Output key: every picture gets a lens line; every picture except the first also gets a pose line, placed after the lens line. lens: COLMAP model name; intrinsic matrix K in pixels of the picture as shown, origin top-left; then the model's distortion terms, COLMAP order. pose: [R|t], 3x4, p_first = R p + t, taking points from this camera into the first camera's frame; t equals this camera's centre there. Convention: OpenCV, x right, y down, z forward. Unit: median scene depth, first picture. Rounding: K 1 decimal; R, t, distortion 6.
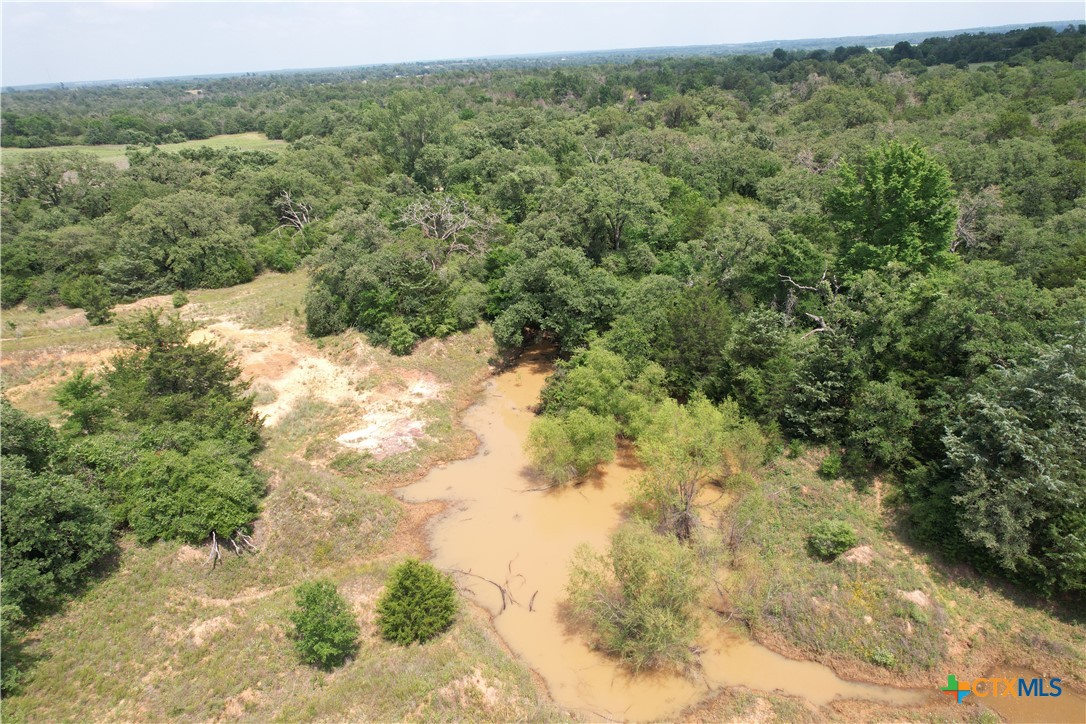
lens RADIAL K [[709.5, 0, 539.2], [0, 709.5, 362.9], [0, 0, 1]] dist [-0.026397, 0.036536]
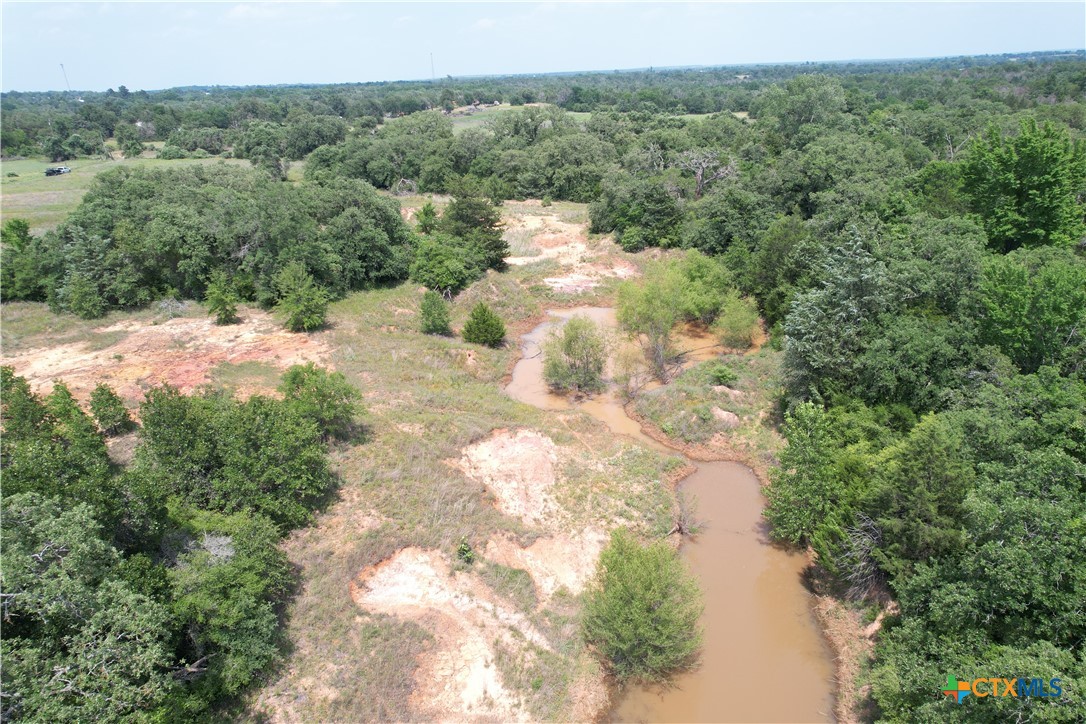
lens RADIAL K [[709.5, 0, 550.0], [0, 709.5, 360.1], [0, 0, 1]] dist [-0.026397, 0.036536]
pose [[0.769541, 0.277295, -0.575252, 0.419851], [-0.271866, 0.957353, 0.097796, 0.074980], [0.577837, 0.081133, 0.812109, -0.166304]]
